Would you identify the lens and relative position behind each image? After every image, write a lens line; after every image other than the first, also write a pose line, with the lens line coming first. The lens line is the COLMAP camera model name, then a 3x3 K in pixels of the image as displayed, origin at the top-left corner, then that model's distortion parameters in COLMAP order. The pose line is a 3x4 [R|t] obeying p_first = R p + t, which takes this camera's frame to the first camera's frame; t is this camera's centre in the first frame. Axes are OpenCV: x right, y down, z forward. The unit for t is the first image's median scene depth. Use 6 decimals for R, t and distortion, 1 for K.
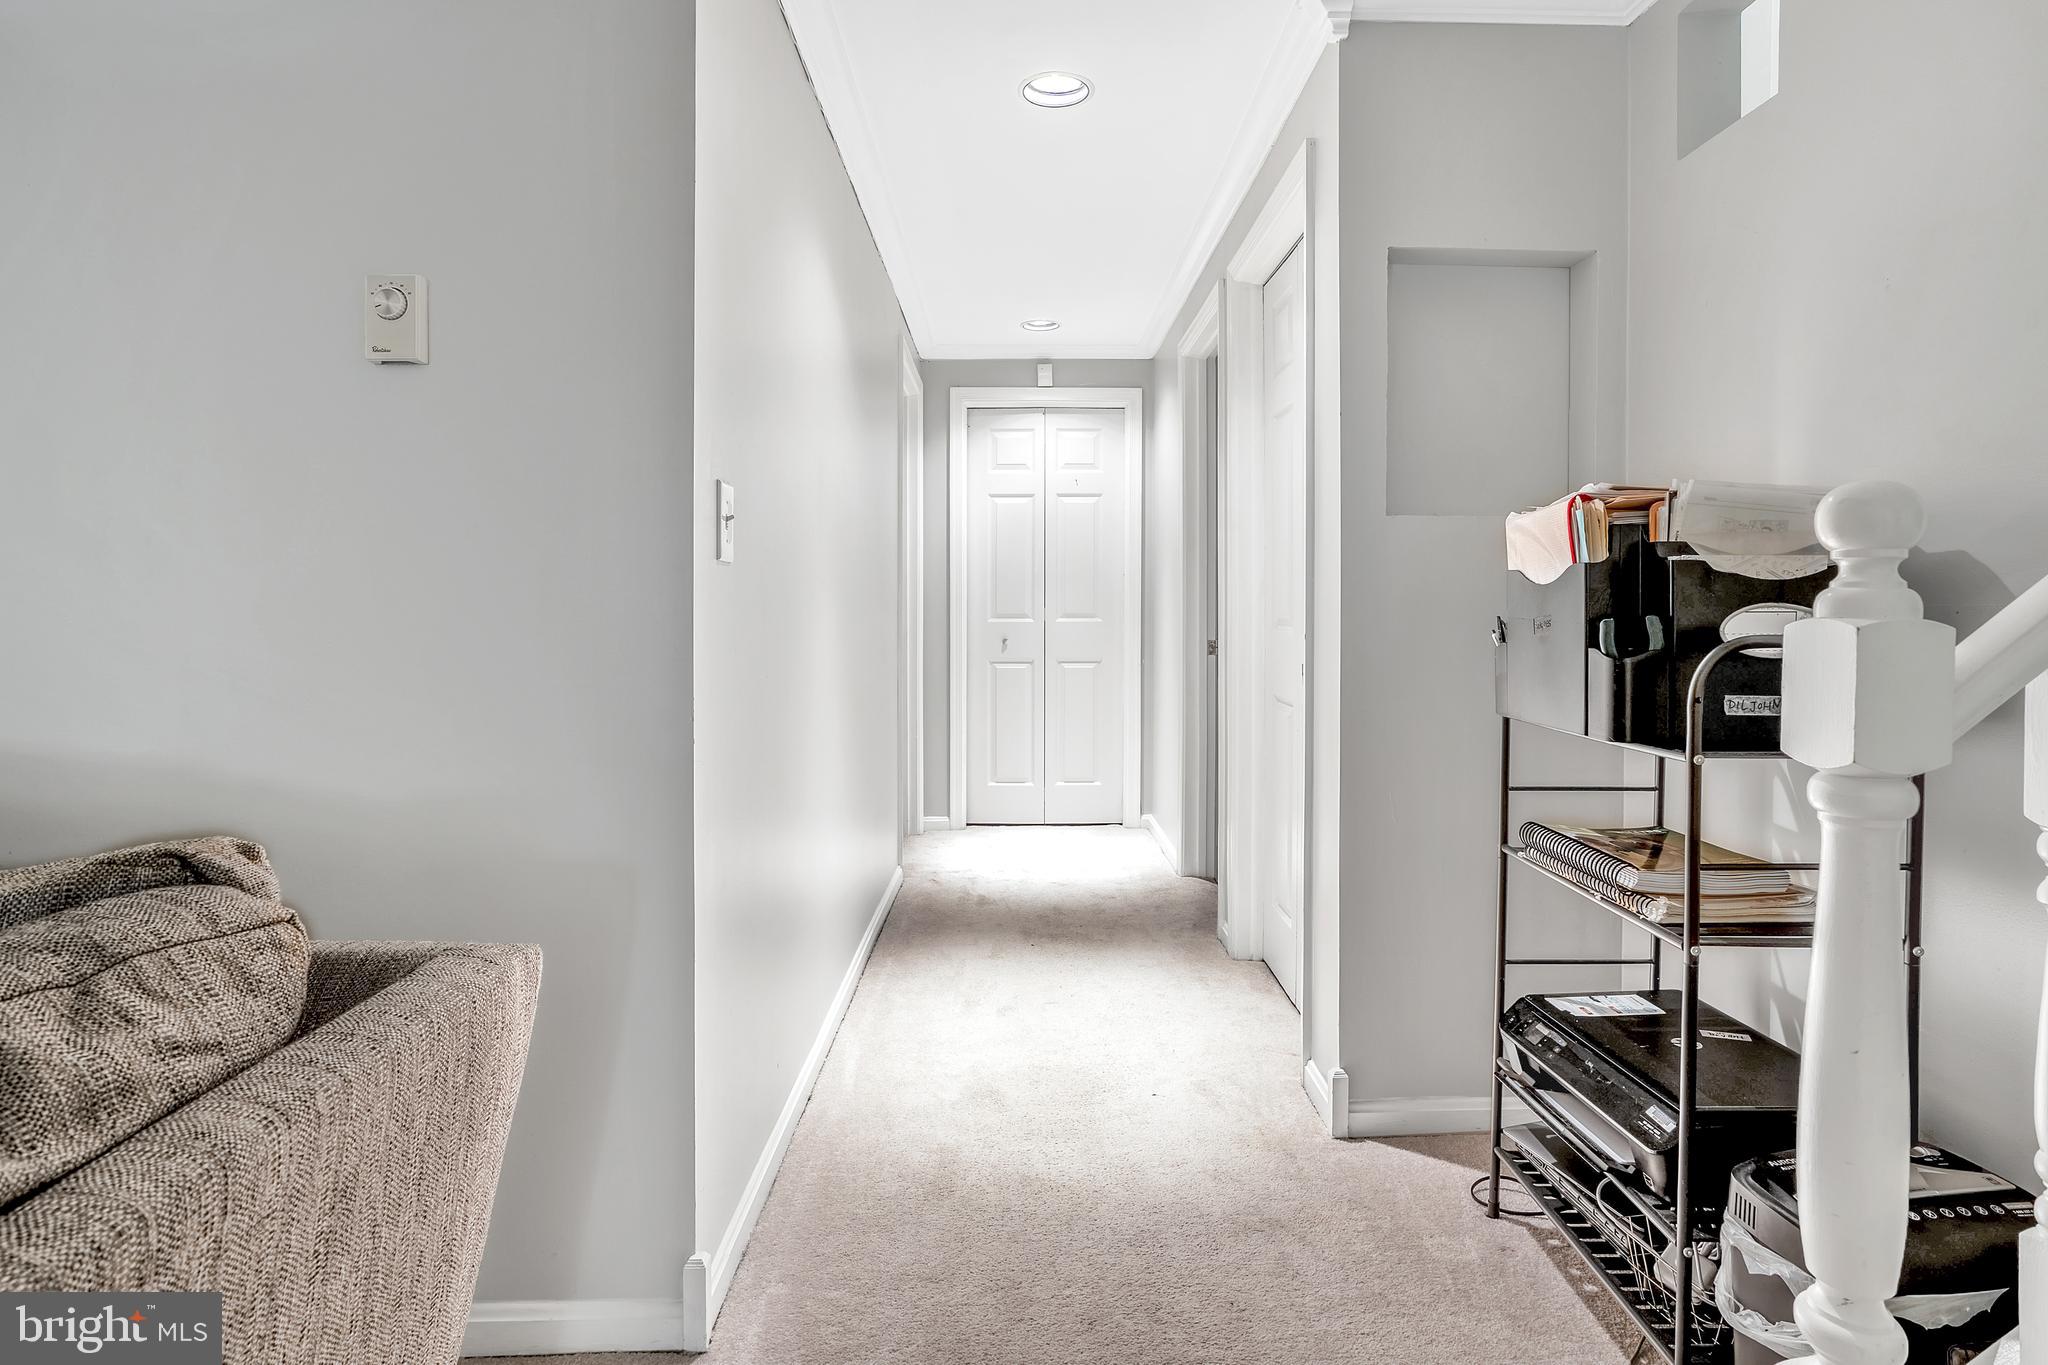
lens RADIAL K [[989.5, 0, 1035.1], [0, 989.5, 639.2], [0, 0, 1]] dist [-0.058138, 0.027007]
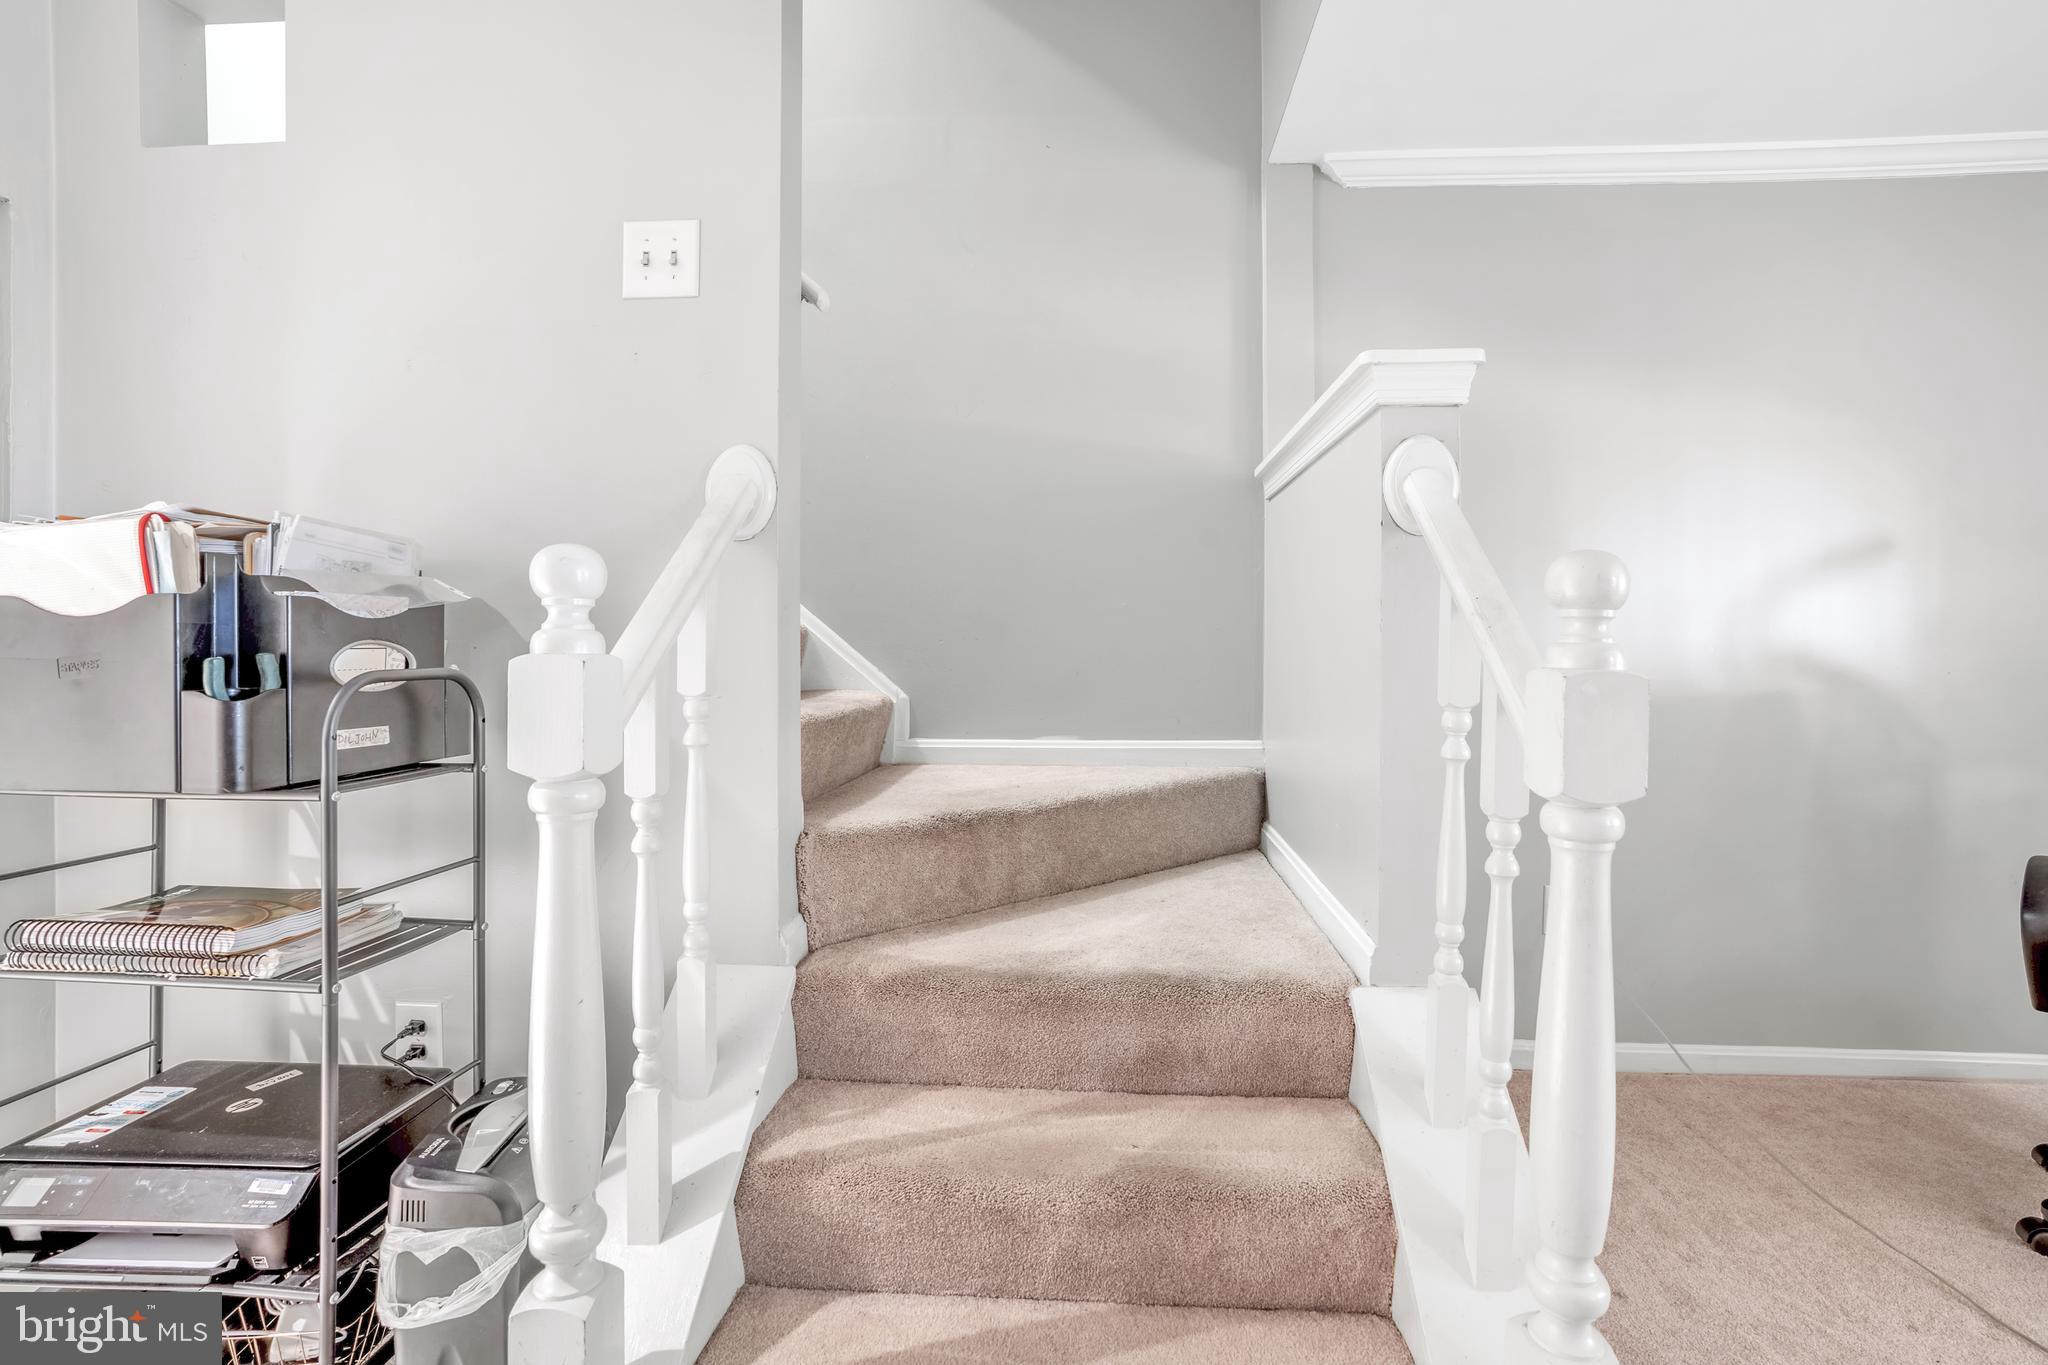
lens RADIAL K [[936.3, 0, 1022.8], [0, 936.3, 646.2], [0, 0, 1]] dist [-0.026113, 0.008696]
pose [[0.134741, 0.000145, 0.990881, -0.146686], [0.030046, 0.999540, -0.004232, -0.004834], [-0.990425, 0.030342, 0.134675, 0.139259]]
